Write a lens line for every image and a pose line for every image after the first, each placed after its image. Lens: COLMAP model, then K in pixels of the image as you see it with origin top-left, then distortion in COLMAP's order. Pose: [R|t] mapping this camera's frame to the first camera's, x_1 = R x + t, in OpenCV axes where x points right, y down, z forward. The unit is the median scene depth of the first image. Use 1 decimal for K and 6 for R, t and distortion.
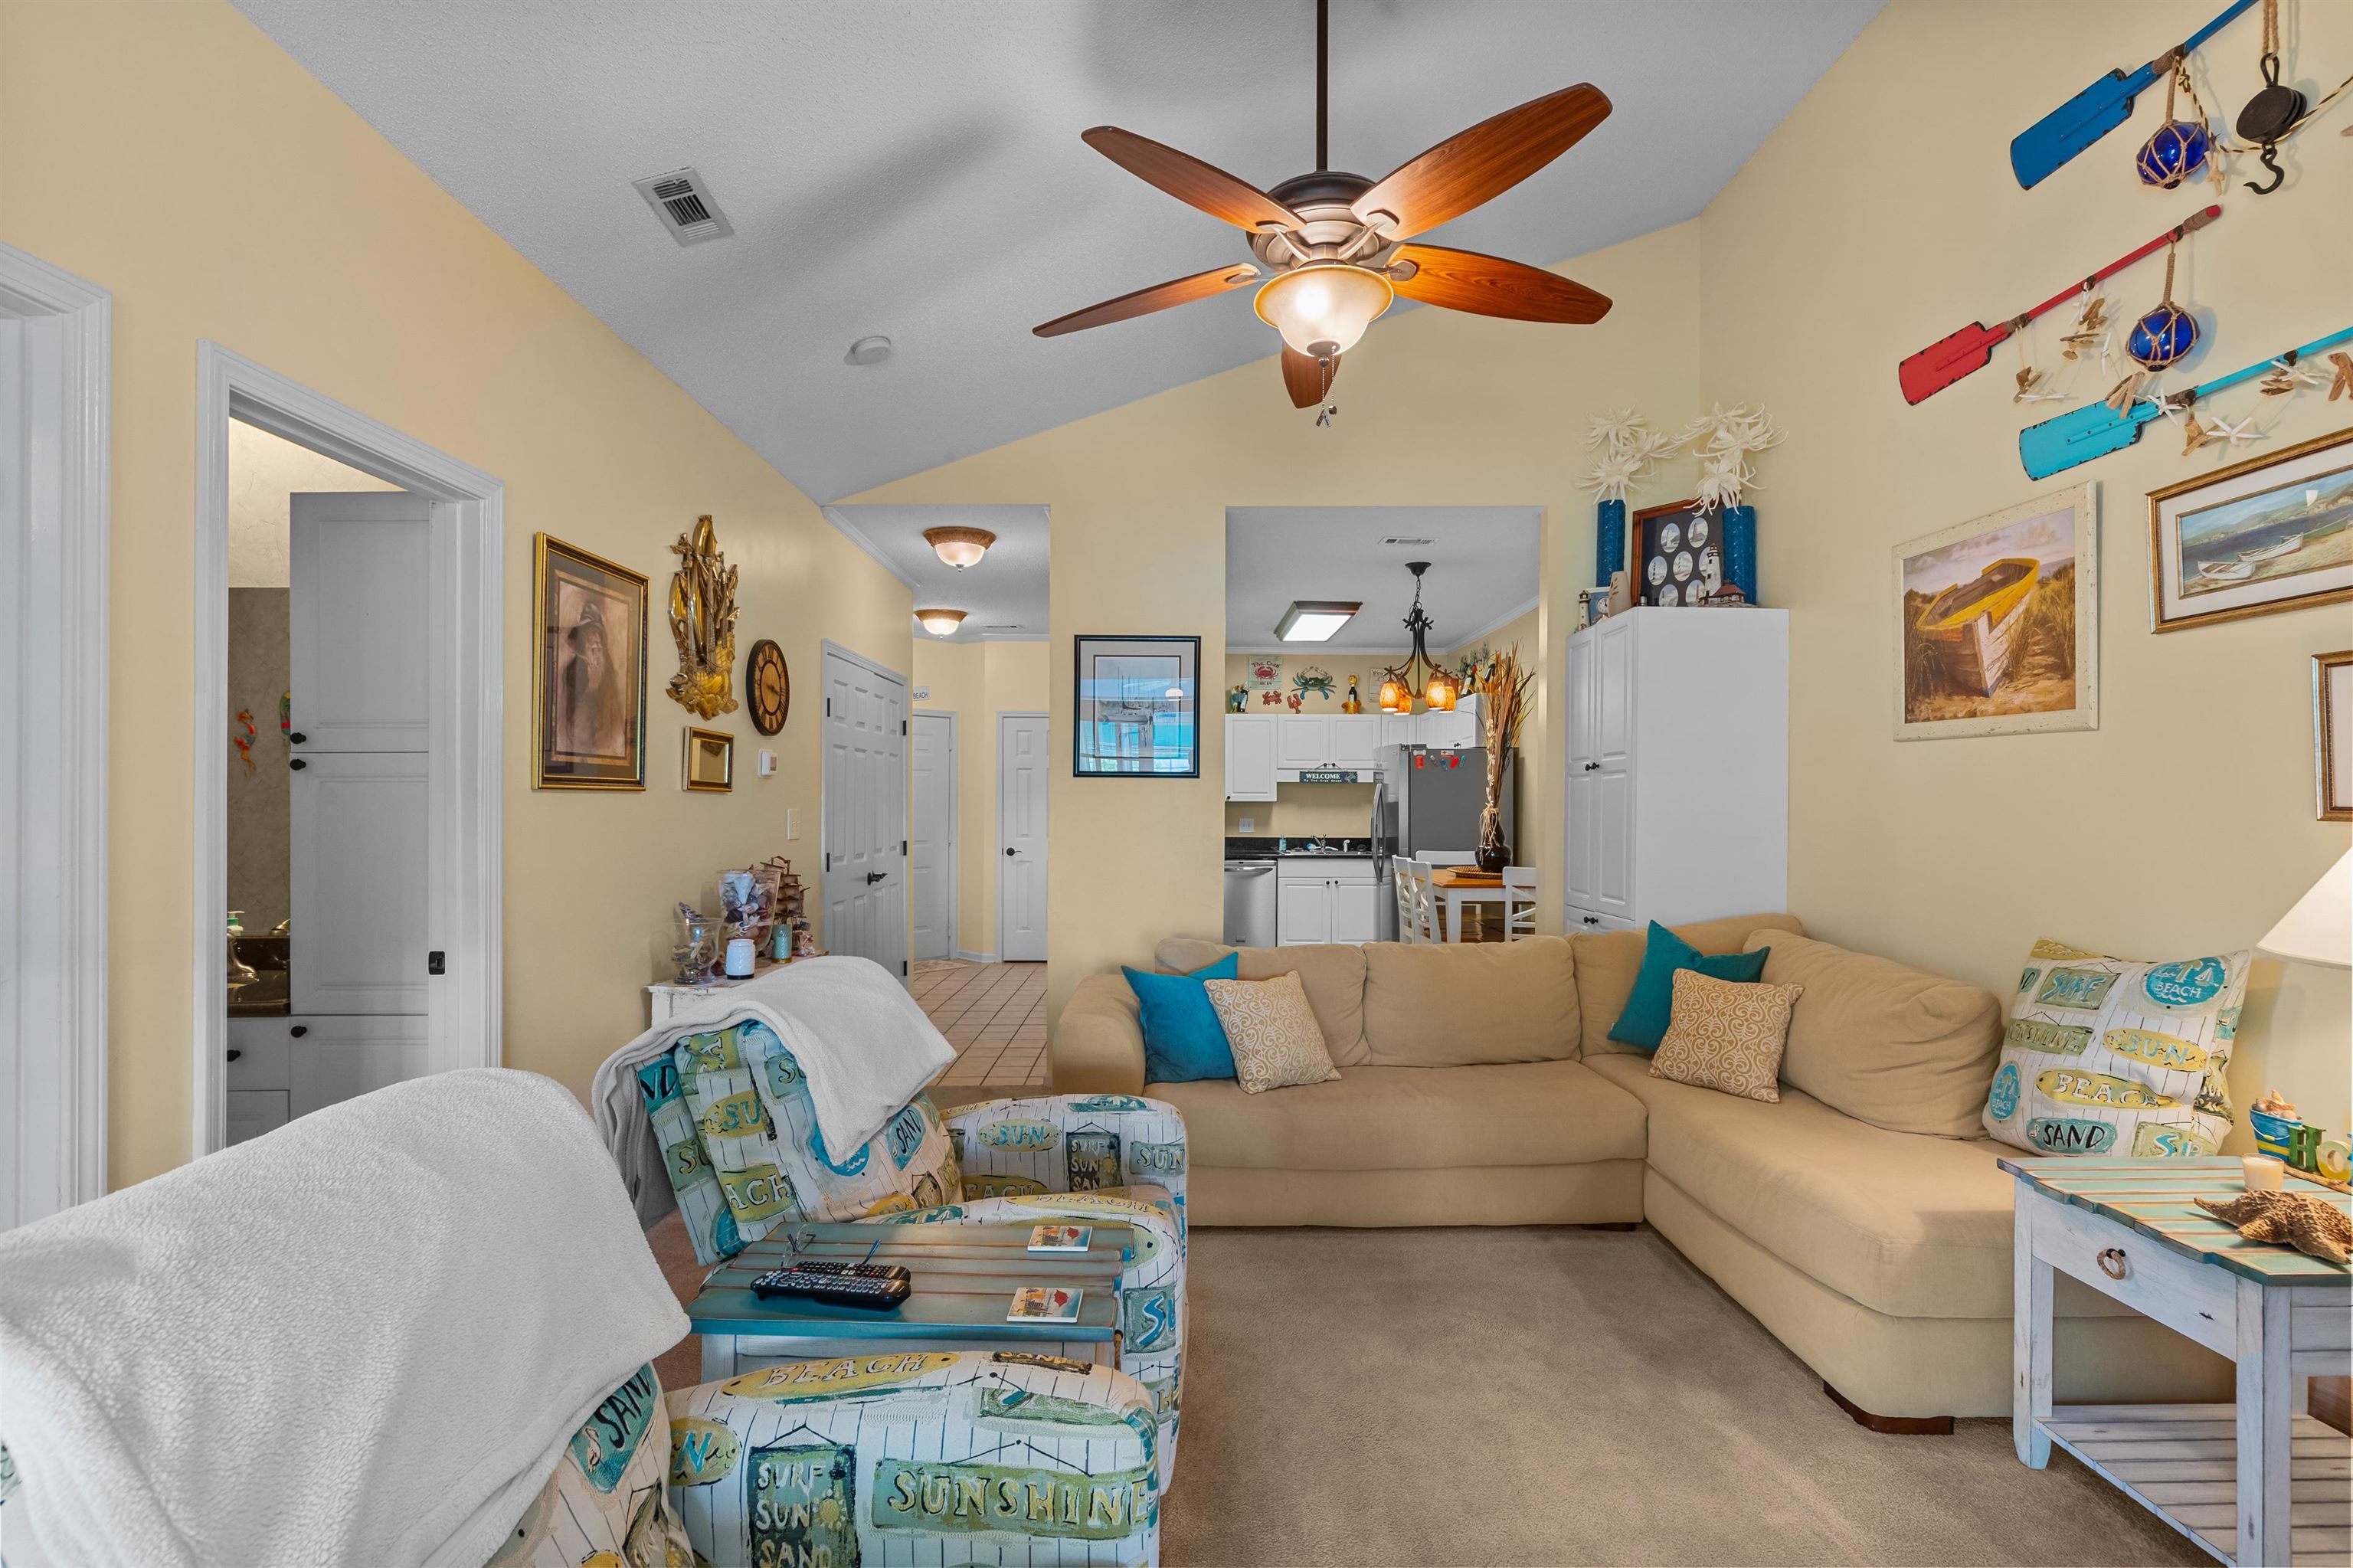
lens RADIAL K [[1094.9, 0, 1181.4], [0, 1094.9, 797.1], [0, 0, 1]] dist [-0.000868, -0.001887]
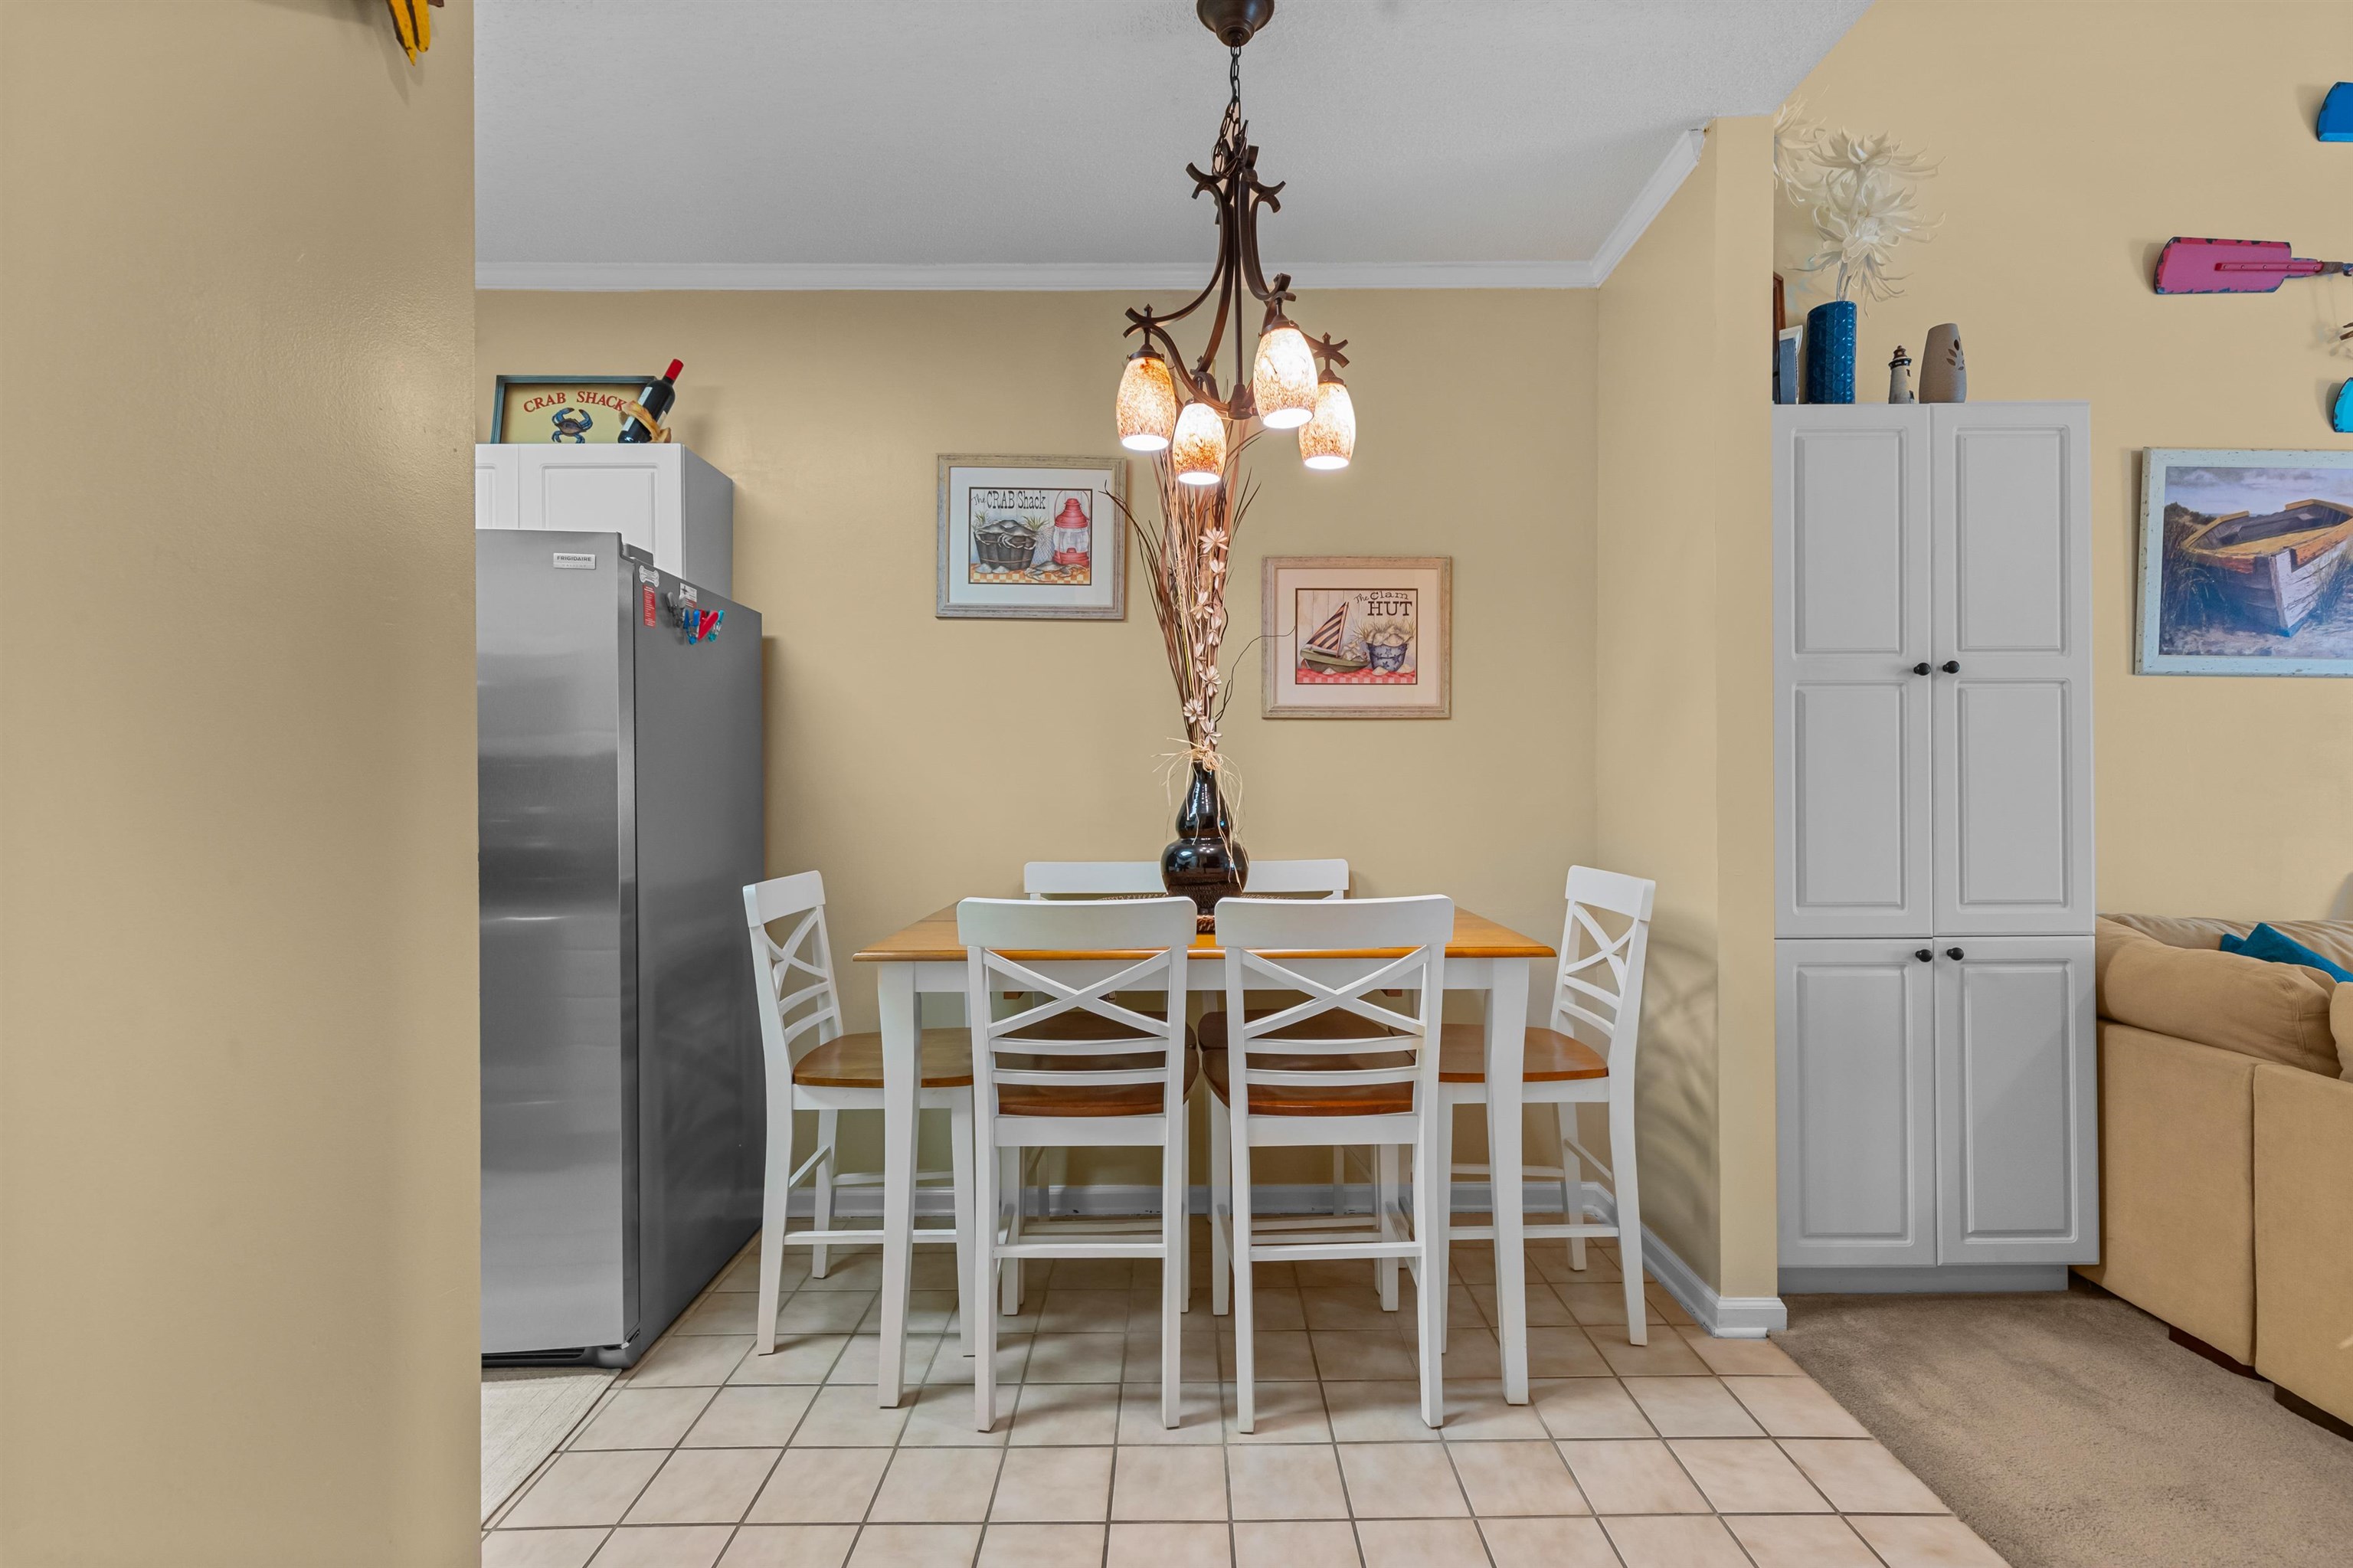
lens RADIAL K [[1067.8, 0, 1177.5], [0, 1067.8, 794.1], [0, 0, 1]] dist [0.006584, -0.001424]
pose [[-0.001825, -0.008838, 0.999959, -0.220025], [-0.003161, 0.999956, 0.008833, 0.043705], [-0.999993, -0.003145, -0.001853, 1.997694]]
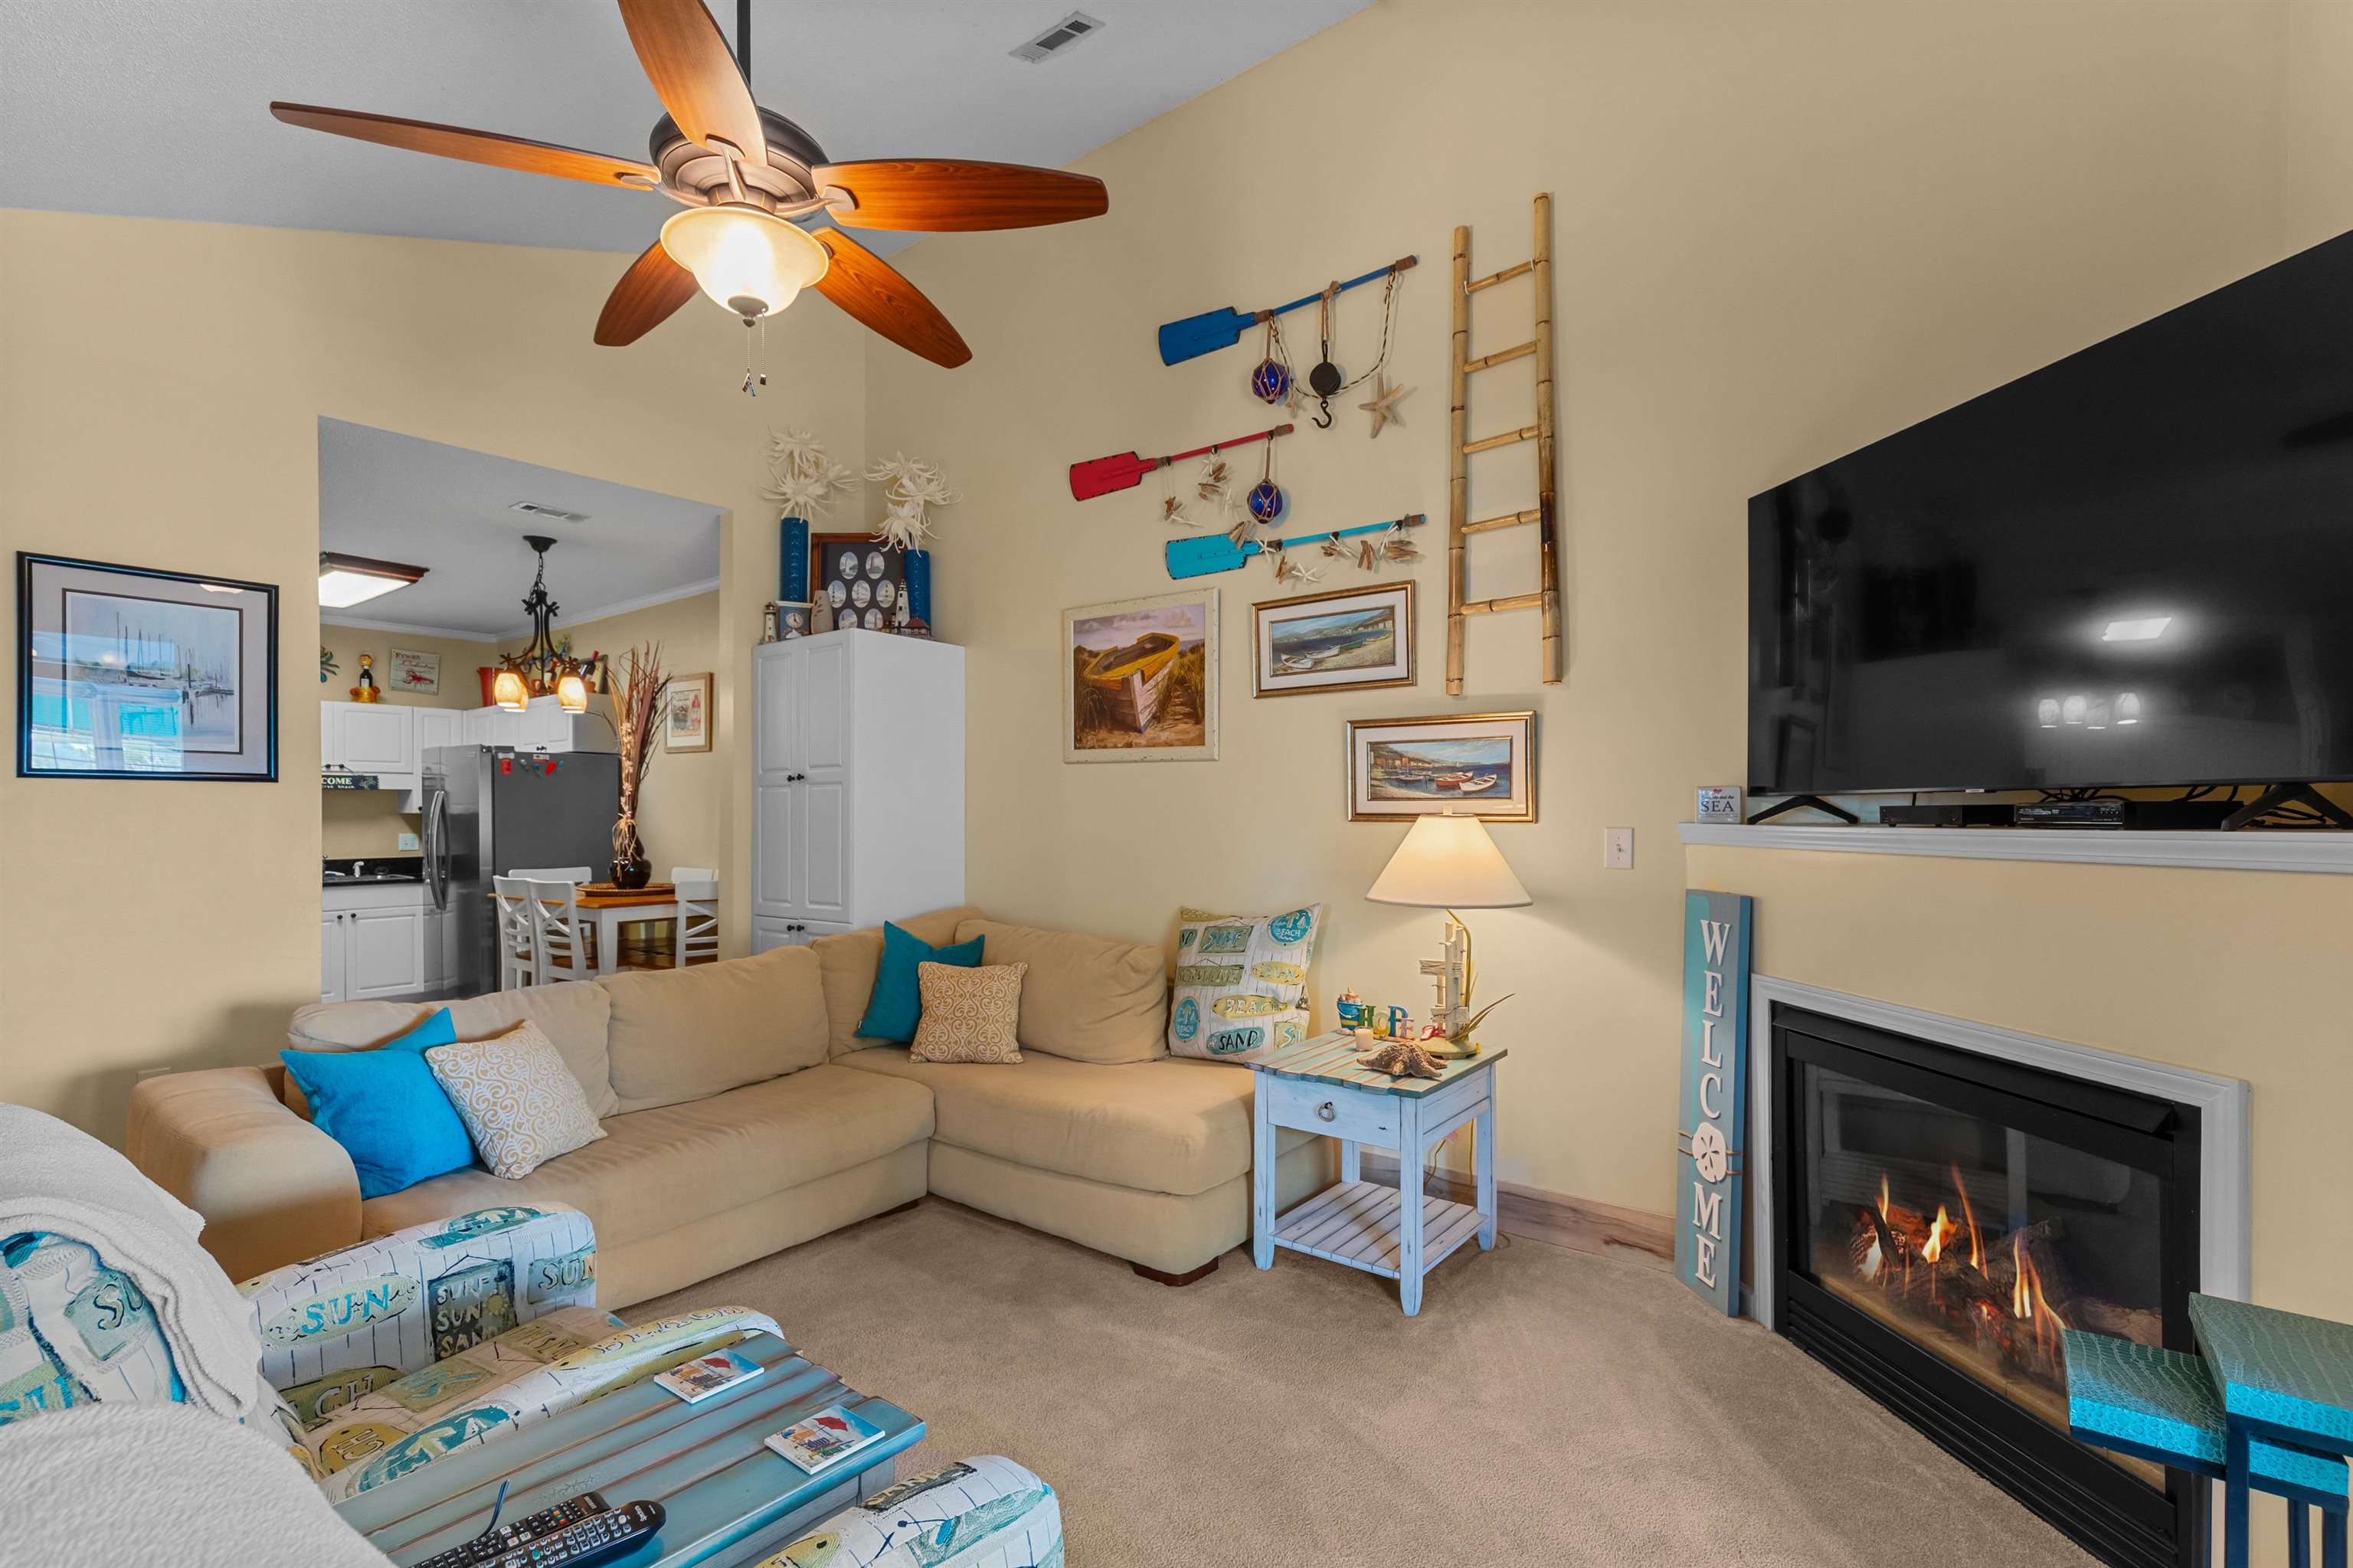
lens RADIAL K [[1067.8, 0, 1186.1], [0, 1067.8, 818.4], [0, 0, 1]] dist [0.006584, -0.001424]
pose [[0.618229, -0.010460, 0.785928, -0.267373], [0.001573, 0.999926, 0.012071, -0.002034], [-0.785996, -0.006226, 0.618200, 0.140360]]
